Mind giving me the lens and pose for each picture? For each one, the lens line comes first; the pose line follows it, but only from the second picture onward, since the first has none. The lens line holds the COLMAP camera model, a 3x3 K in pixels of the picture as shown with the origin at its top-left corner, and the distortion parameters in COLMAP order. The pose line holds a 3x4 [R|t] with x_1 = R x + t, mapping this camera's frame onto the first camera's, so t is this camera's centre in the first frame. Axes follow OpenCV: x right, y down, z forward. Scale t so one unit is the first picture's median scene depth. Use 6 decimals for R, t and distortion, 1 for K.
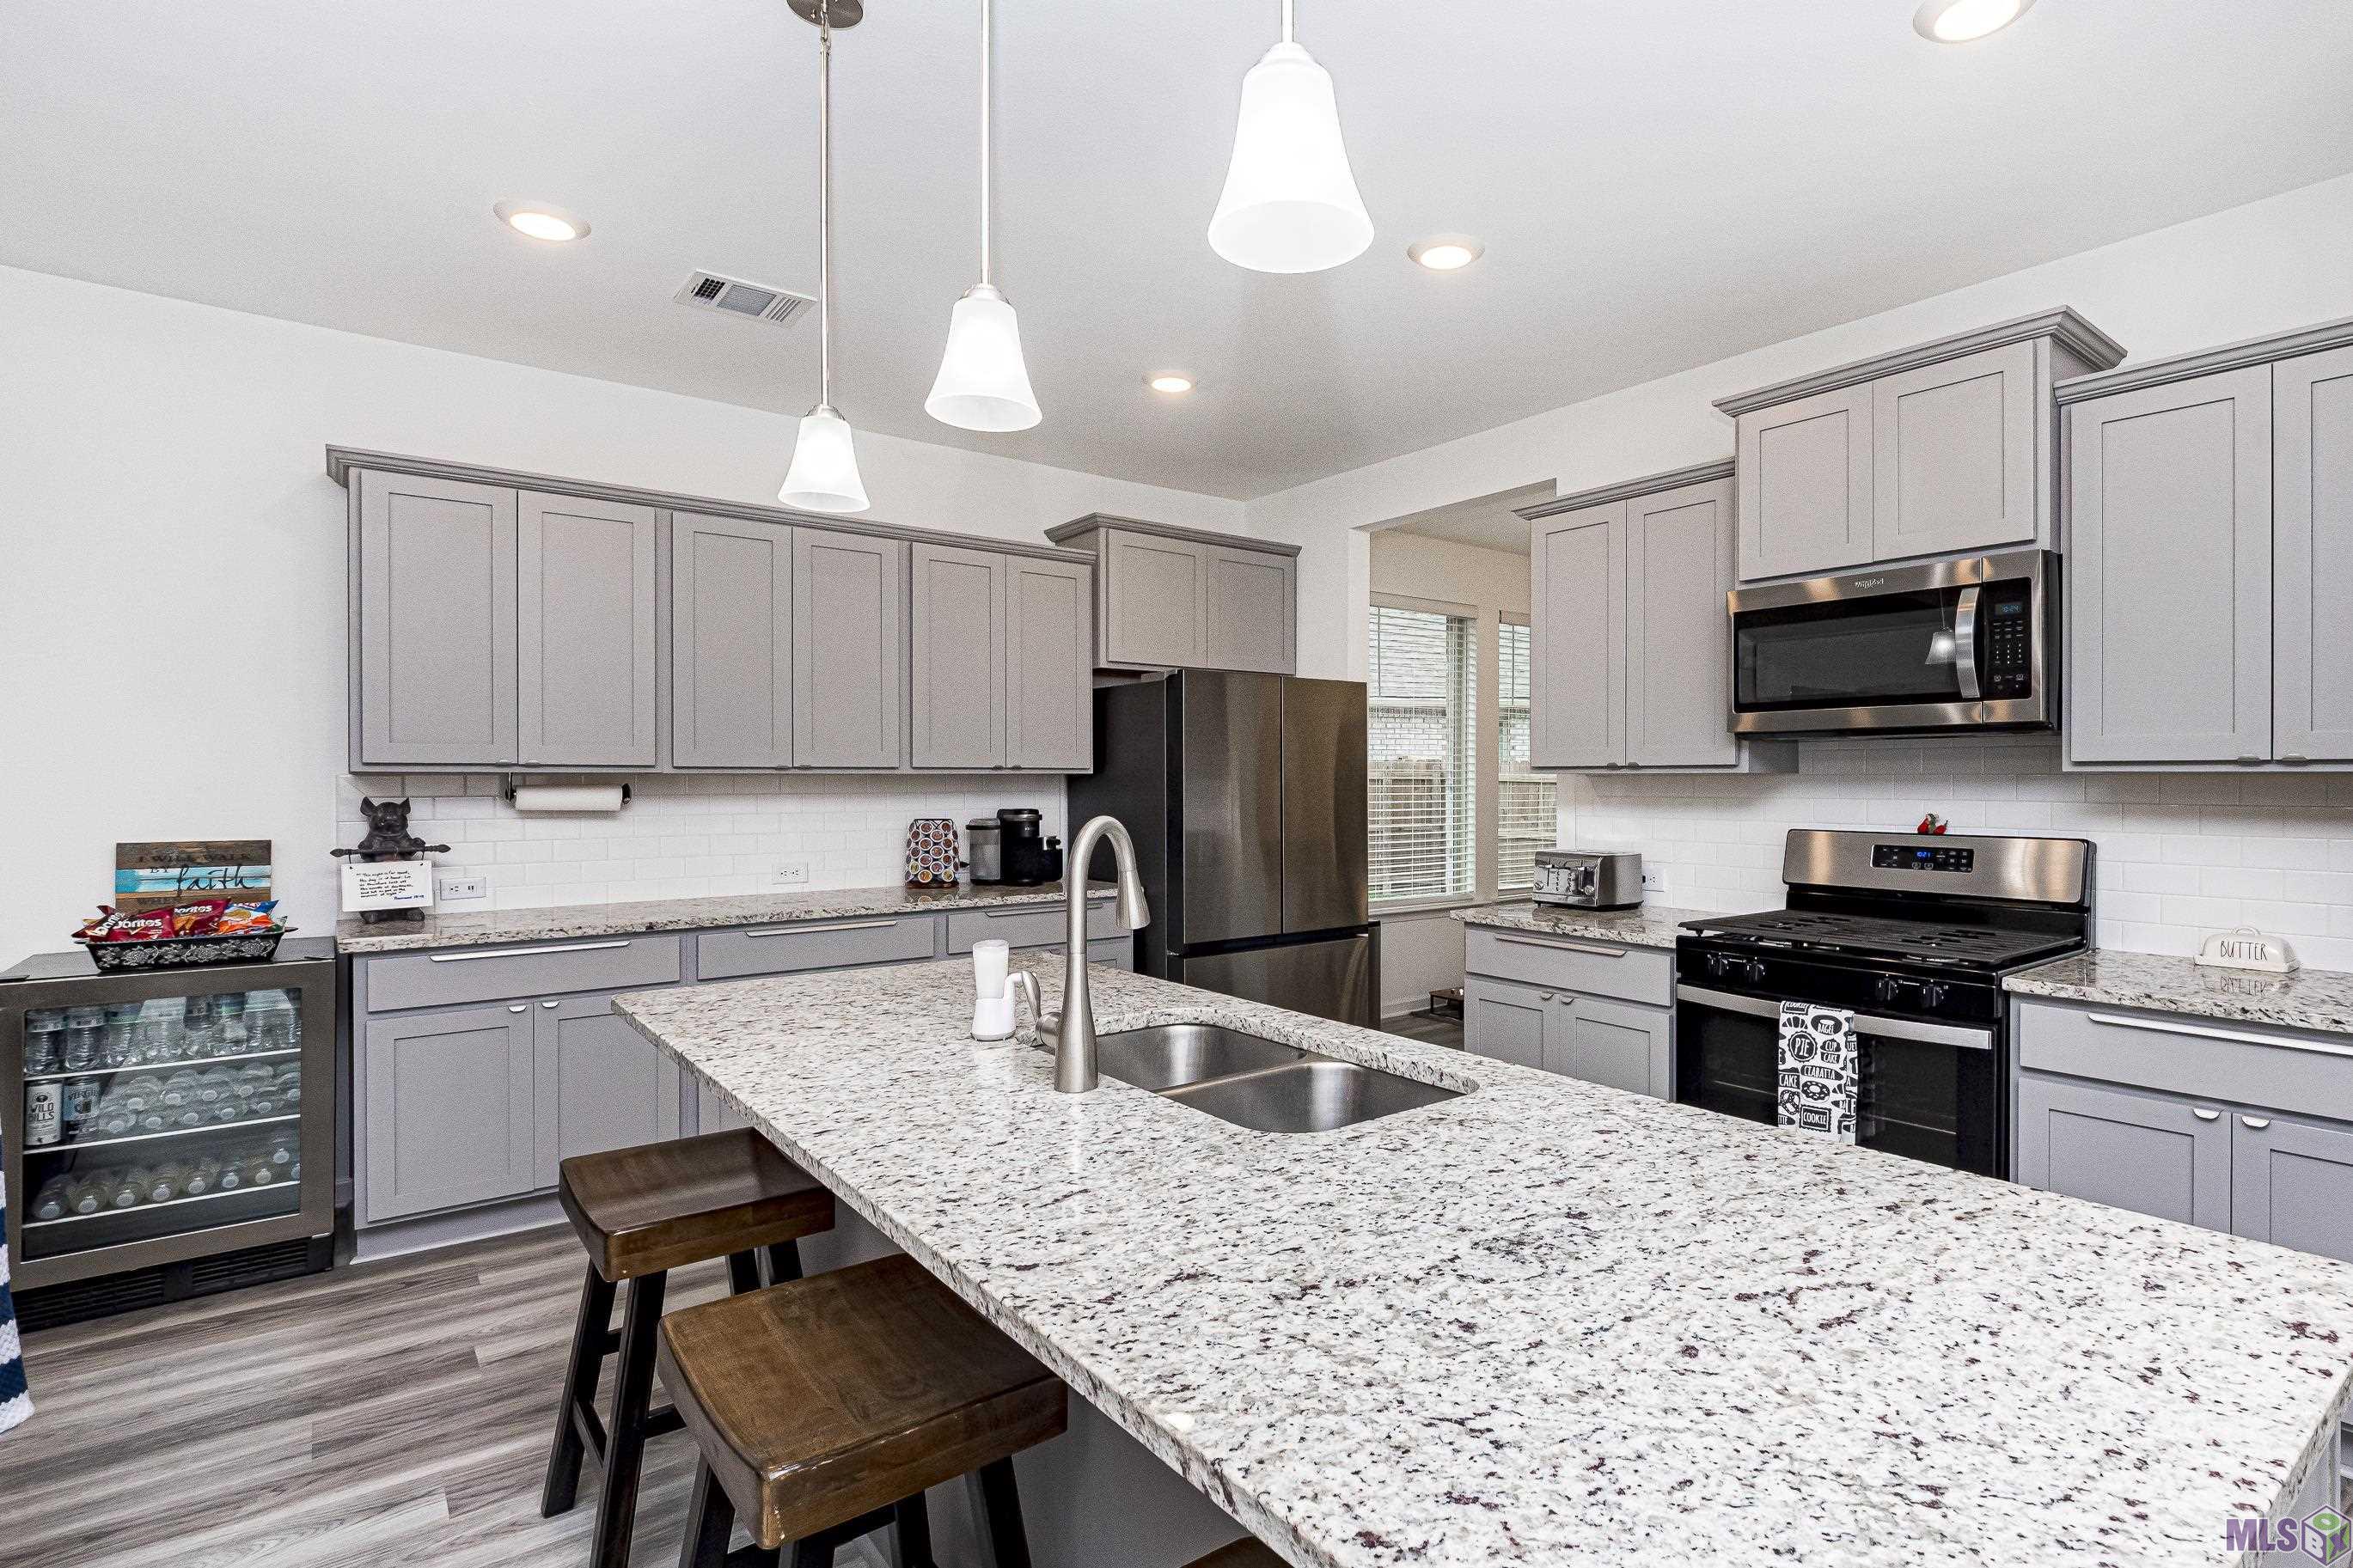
lens RADIAL K [[1131.0, 0, 1185.0], [0, 1131.0, 774.2], [0, 0, 1]] dist [0.000483, -0.000706]
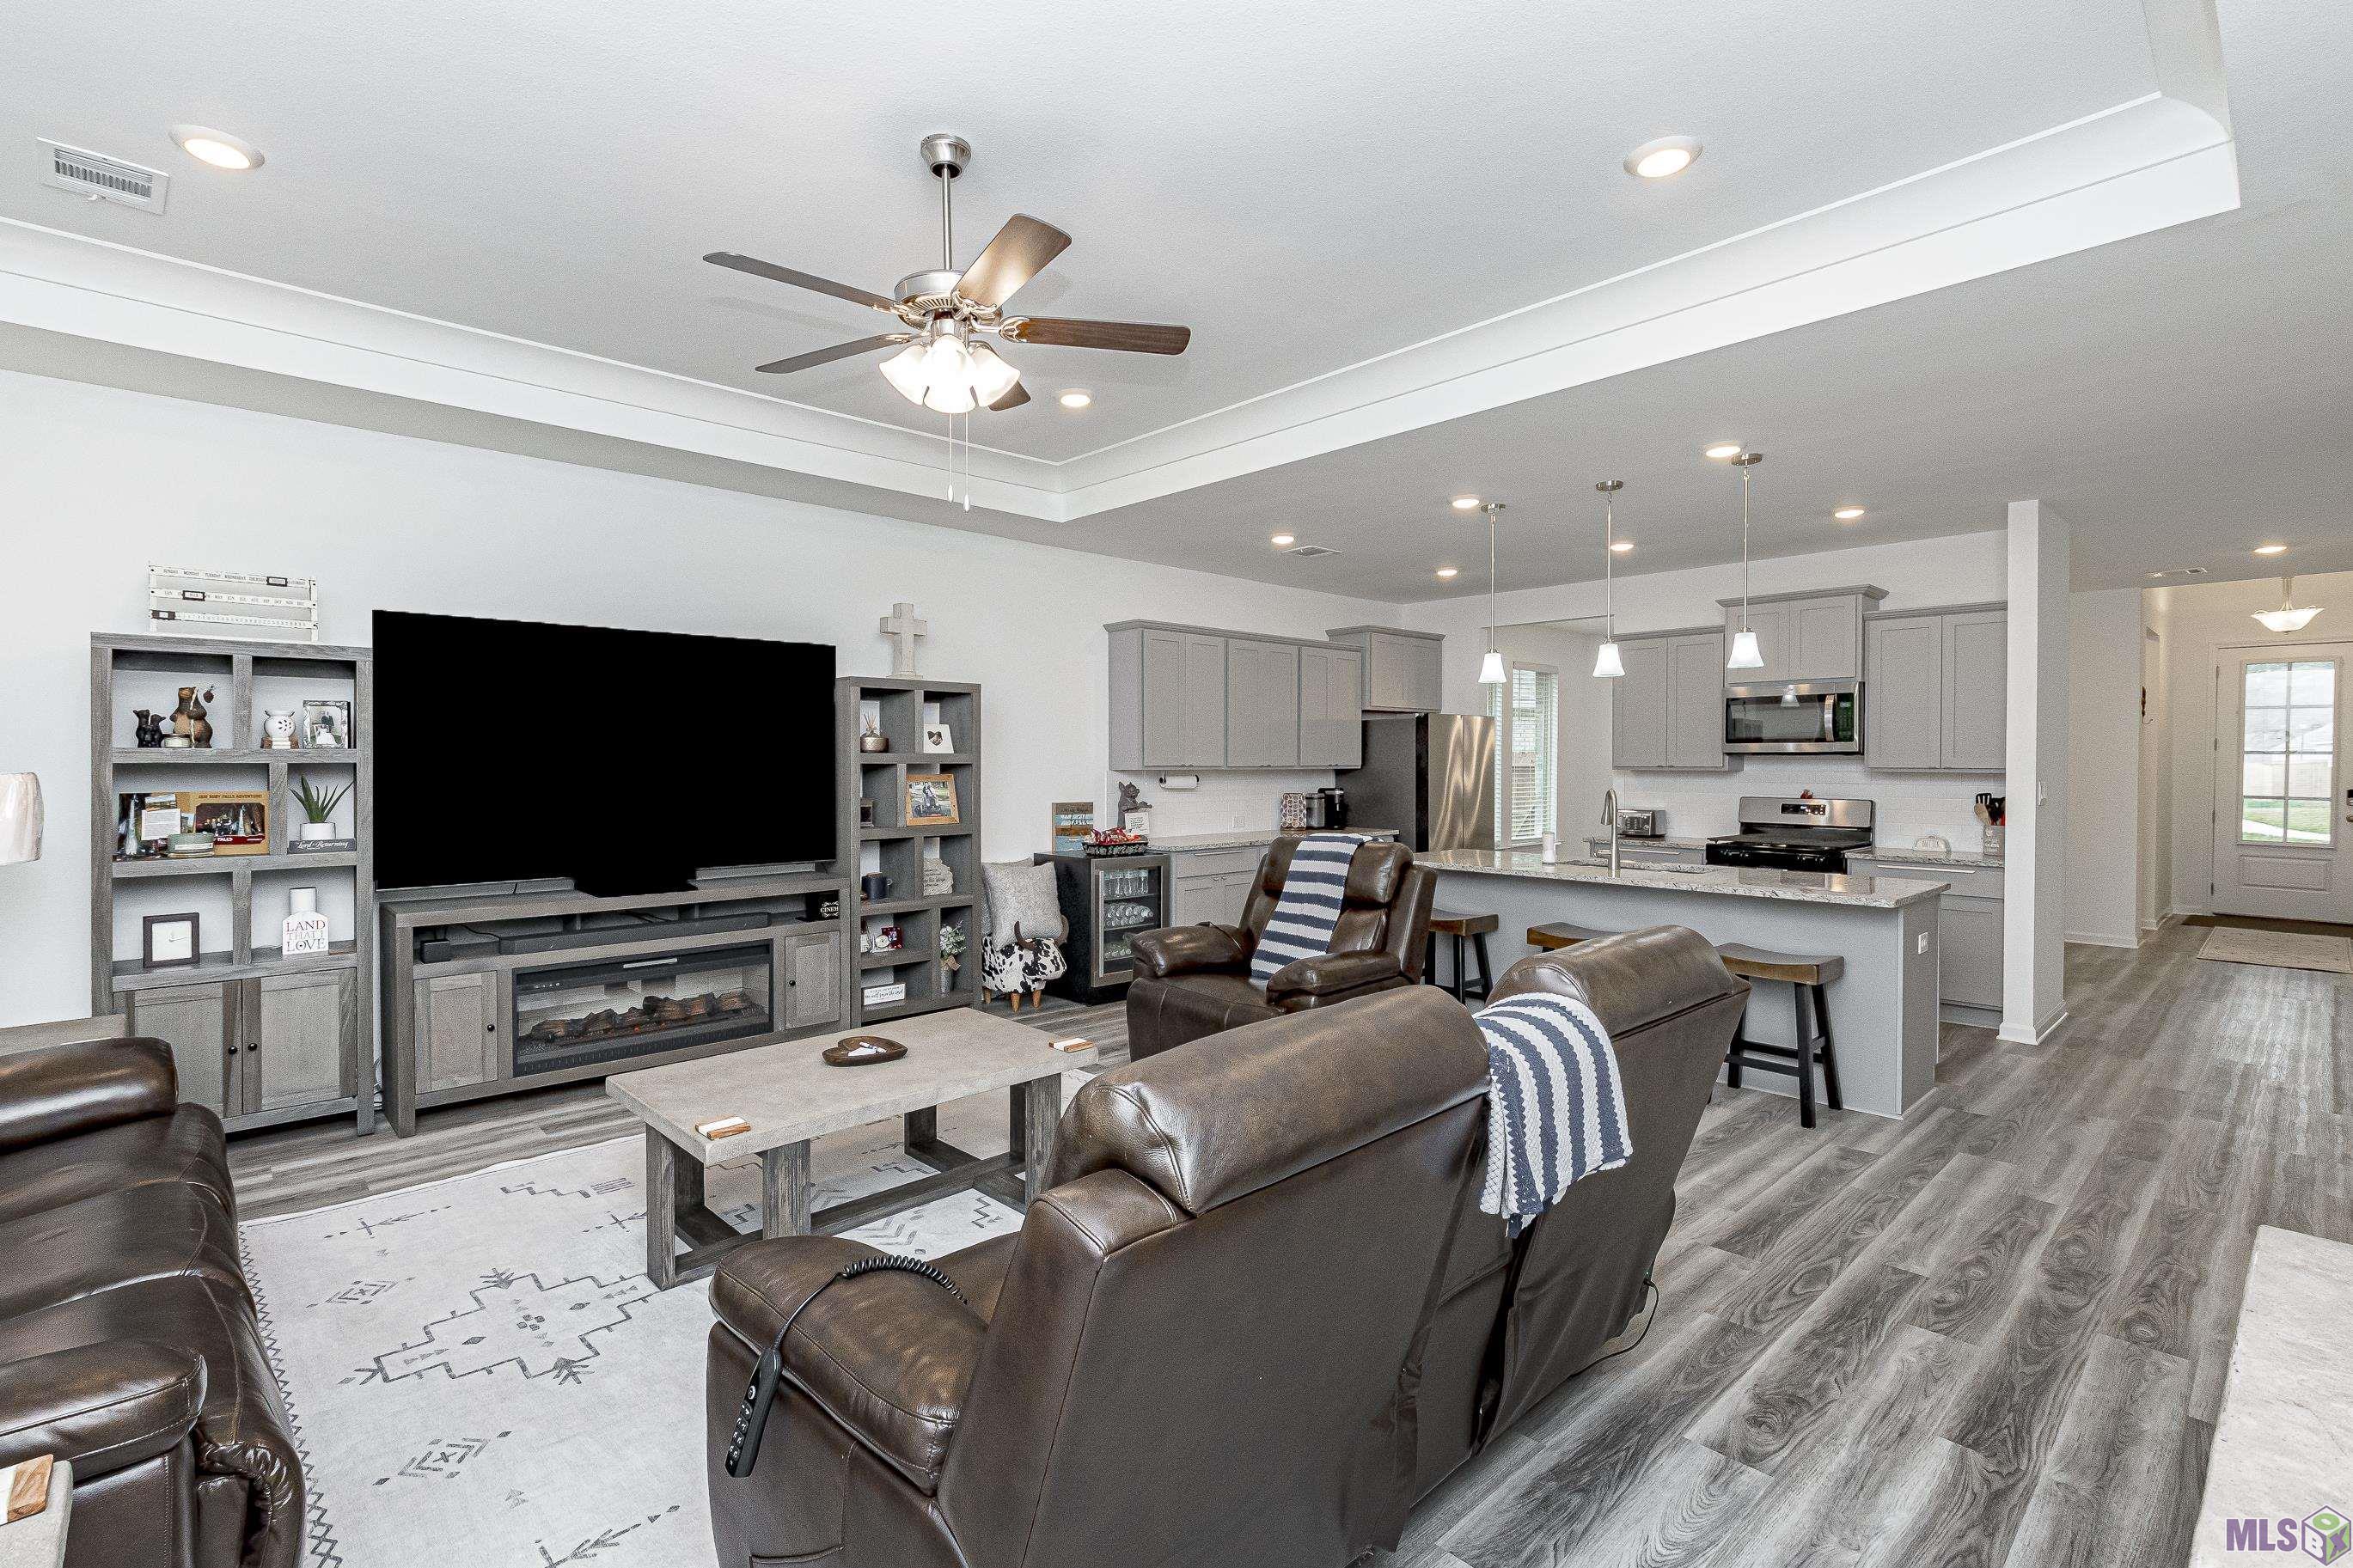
lens RADIAL K [[1070.3, 0, 1180.7], [0, 1070.3, 770.5], [0, 0, 1]] dist [0.000805, 0.001745]
pose [[0.991389, 0.001713, 0.130939, -0.832301], [-0.003423, 0.999912, 0.012836, -0.024854], [-0.130905, -0.013173, 0.991307, -0.922859]]
